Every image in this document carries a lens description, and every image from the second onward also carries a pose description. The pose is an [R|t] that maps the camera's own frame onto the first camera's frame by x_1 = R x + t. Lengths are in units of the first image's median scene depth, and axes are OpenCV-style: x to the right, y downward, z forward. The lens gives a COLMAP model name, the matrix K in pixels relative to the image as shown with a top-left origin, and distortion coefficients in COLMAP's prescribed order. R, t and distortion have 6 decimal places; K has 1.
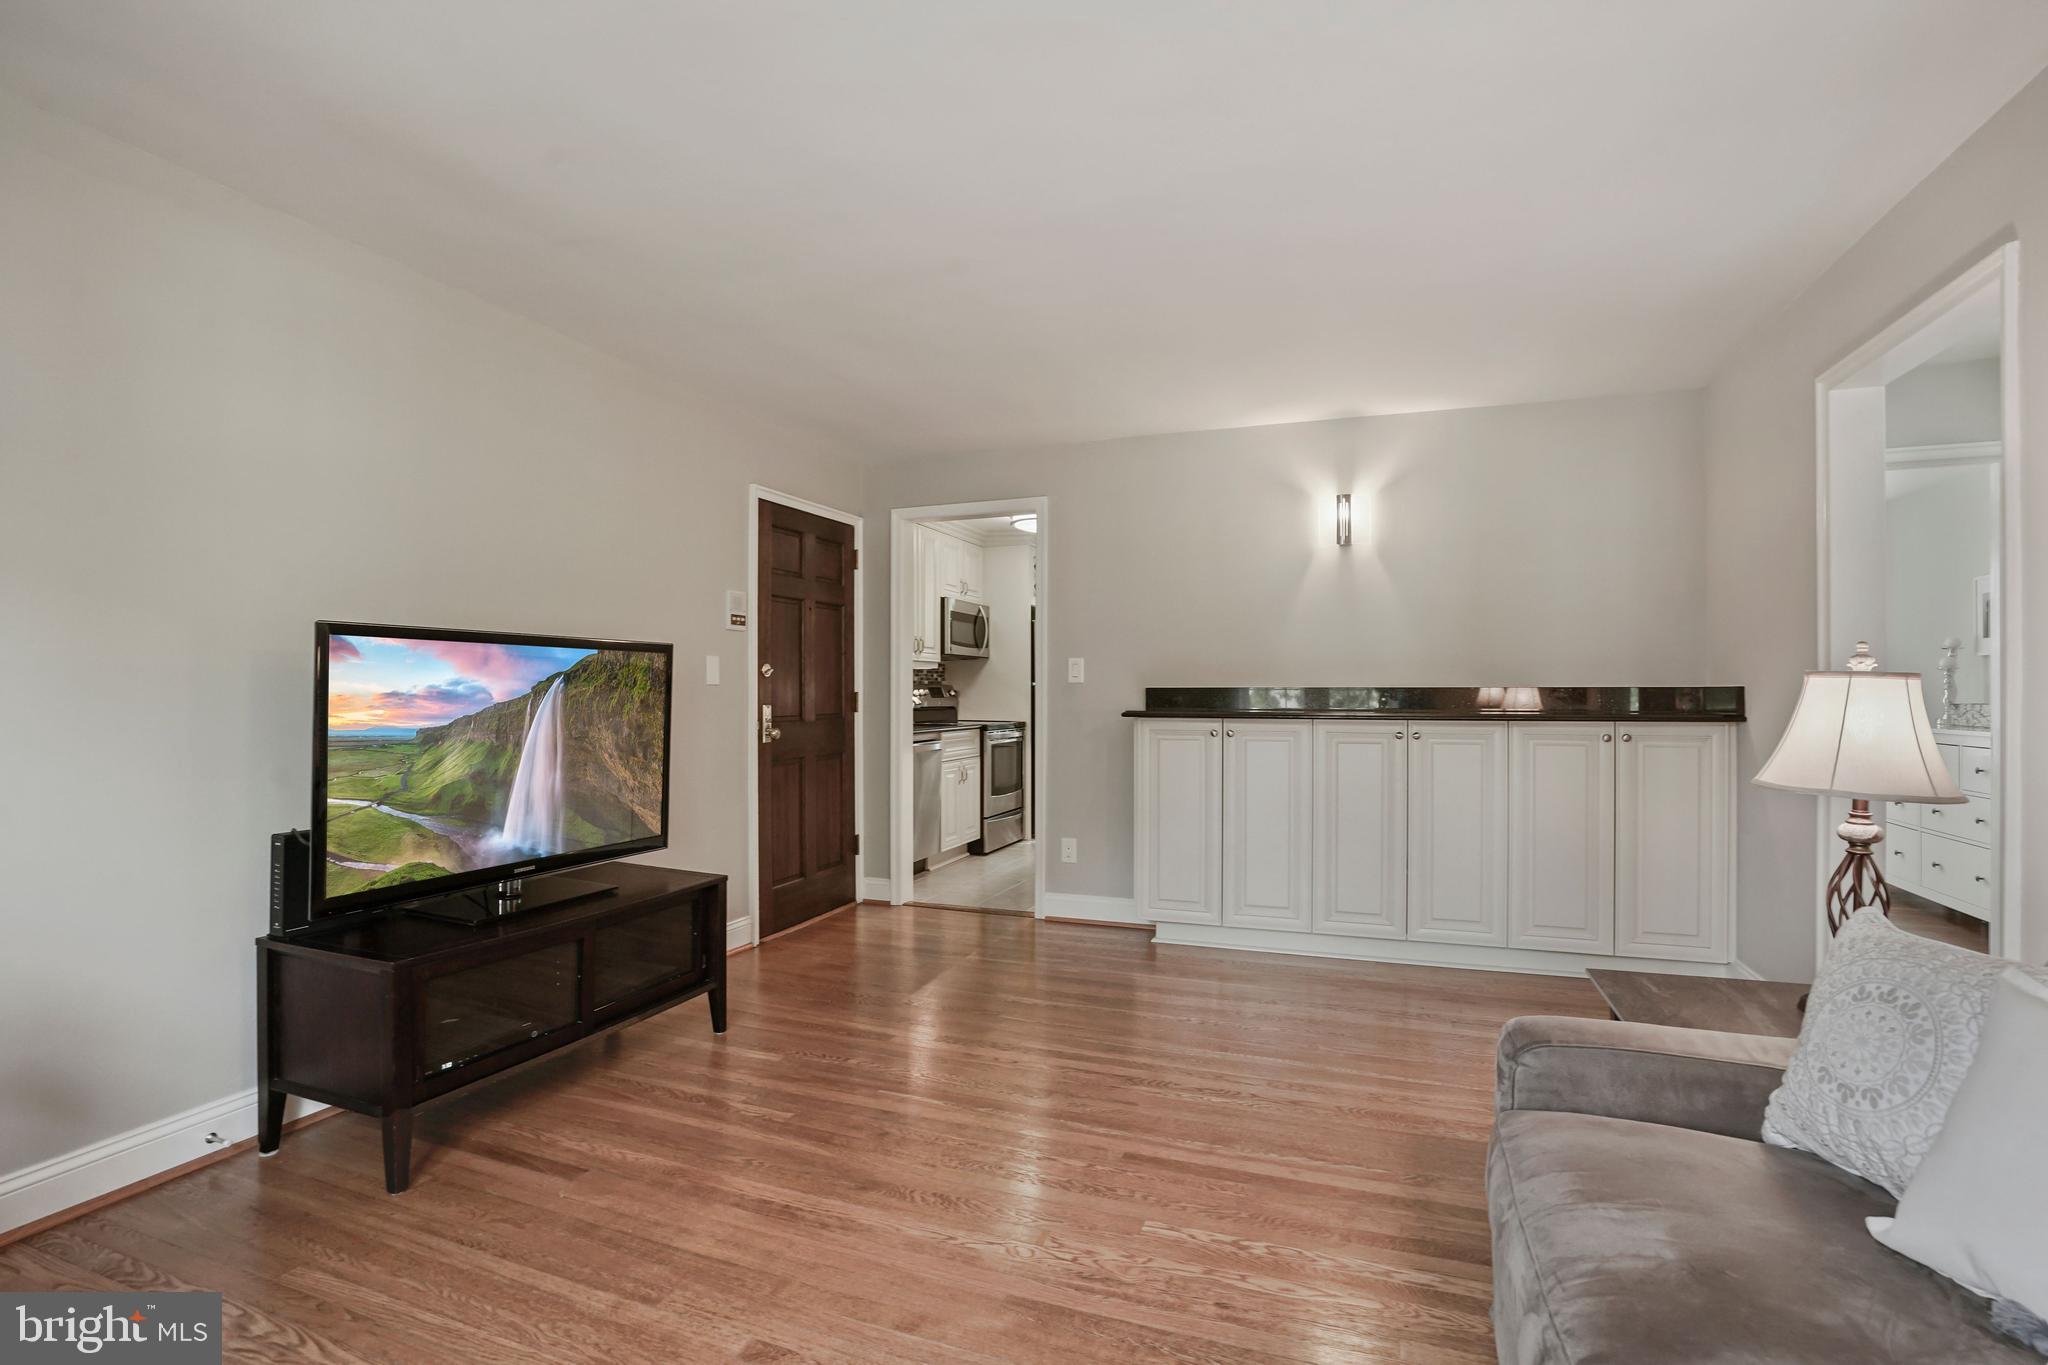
lens RADIAL K [[953.7, 0, 1024.0], [0, 953.7, 682.5], [0, 0, 1]] dist [-0.055758, 0.022529]
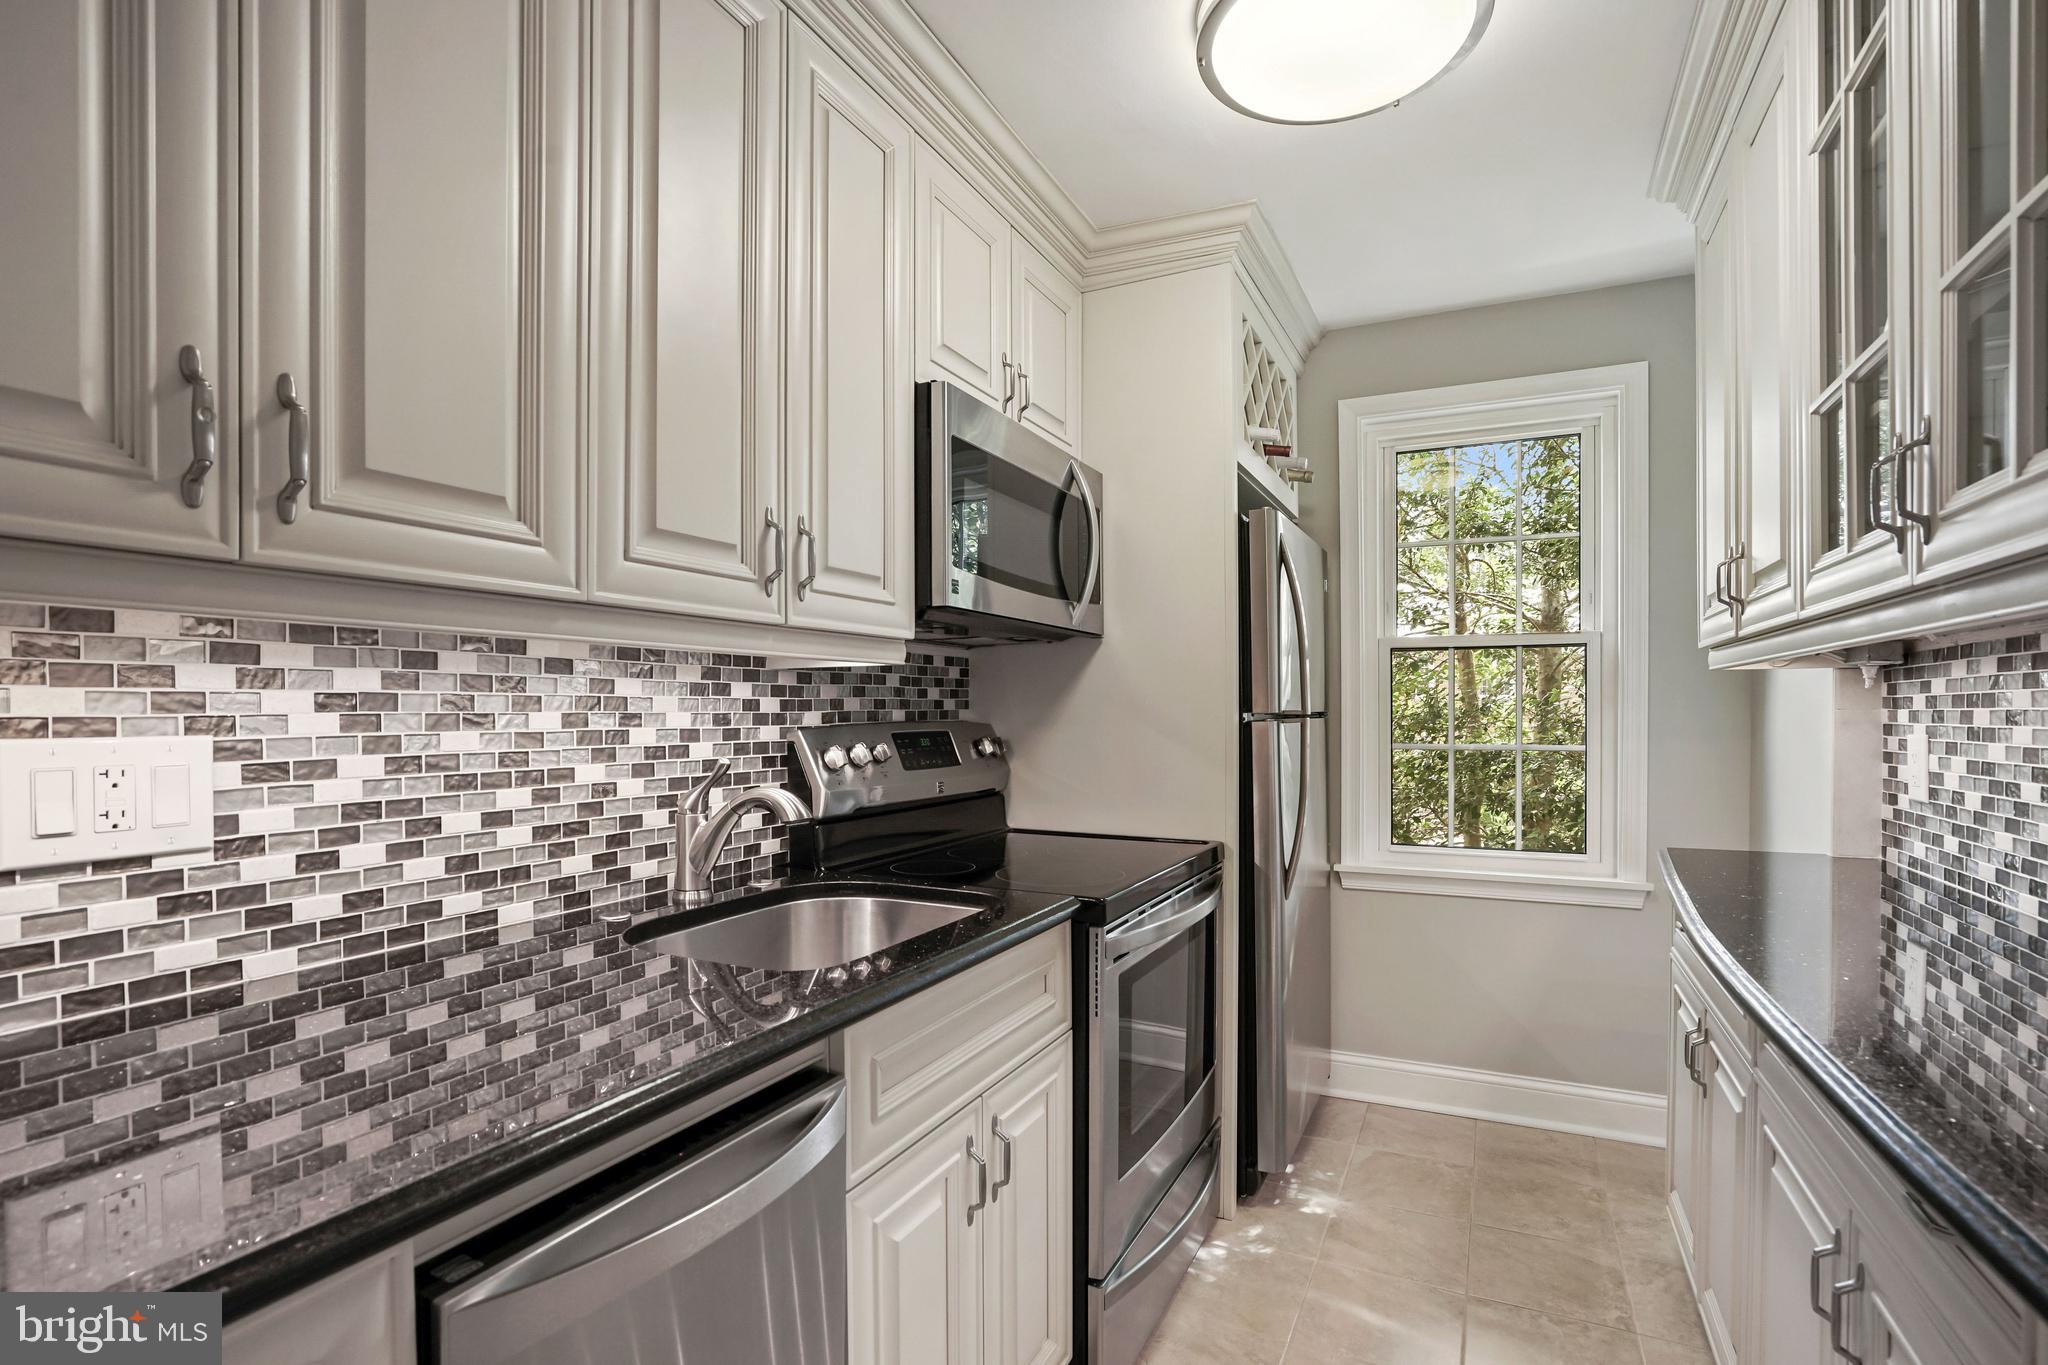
lens RADIAL K [[980.7, 0, 1025.0], [0, 980.7, 722.3], [0, 0, 1]] dist [-0.060659, 0.024543]
pose [[0.994712, -0.002052, -0.102683, -0.069050], [0.004315, 0.999753, 0.021825, -0.011011], [0.102613, -0.022152, 0.994475, 1.605568]]
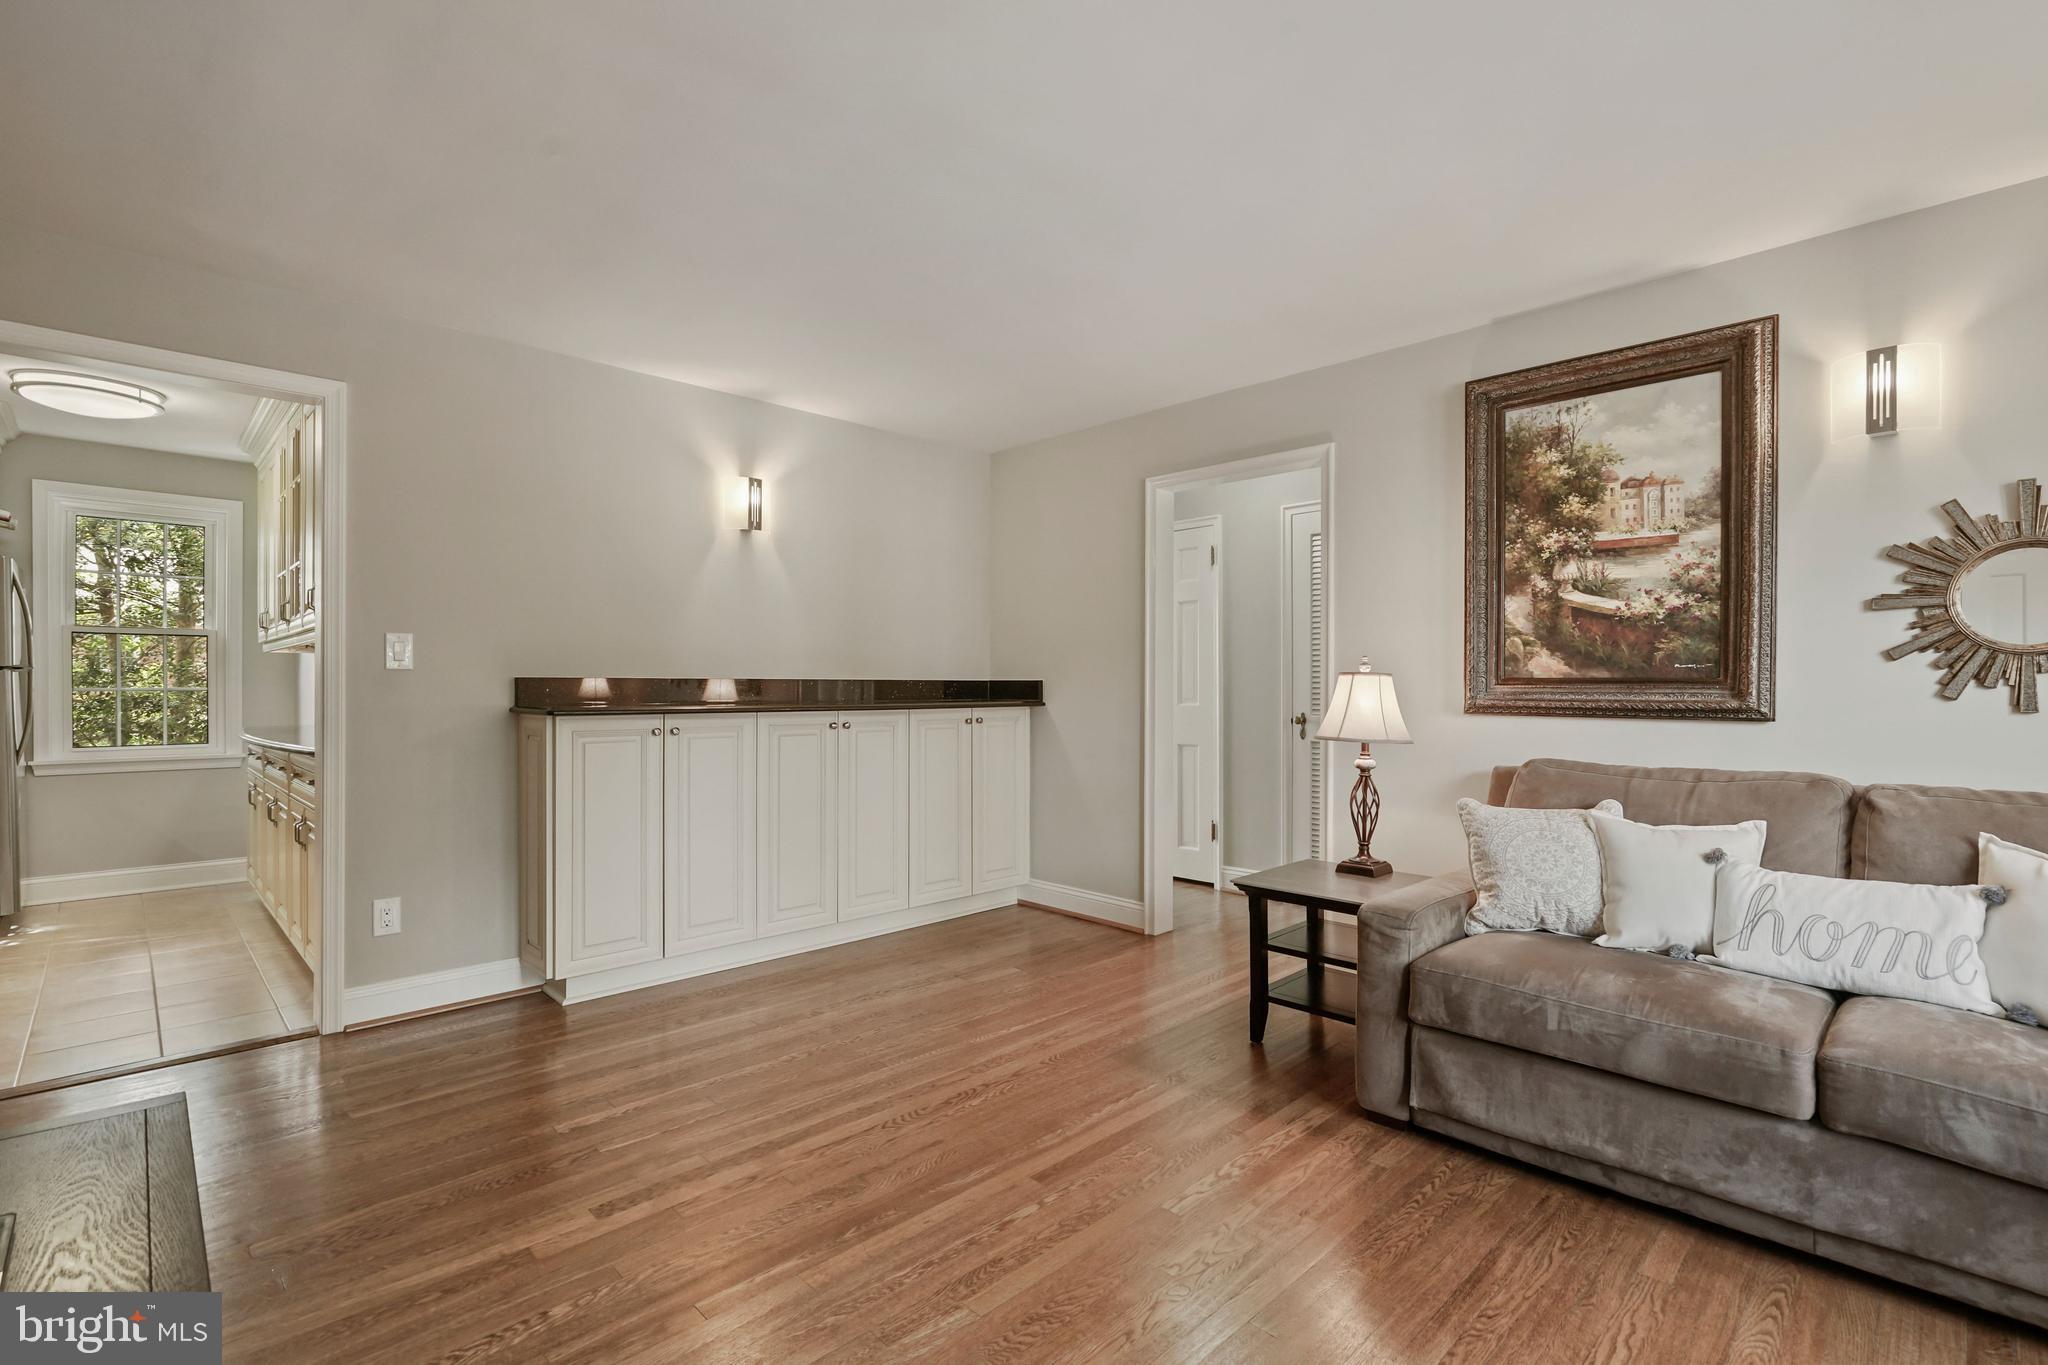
lens RADIAL K [[942.8, 0, 1032.1], [0, 942.8, 684.9], [0, 0, 1]] dist [-0.010540, -0.000005]
pose [[0.423360, -0.000067, 0.905961, -0.553179], [-0.009434, 0.999945, 0.004482, 0.005855], [-0.905912, -0.010444, 0.423337, 0.459617]]
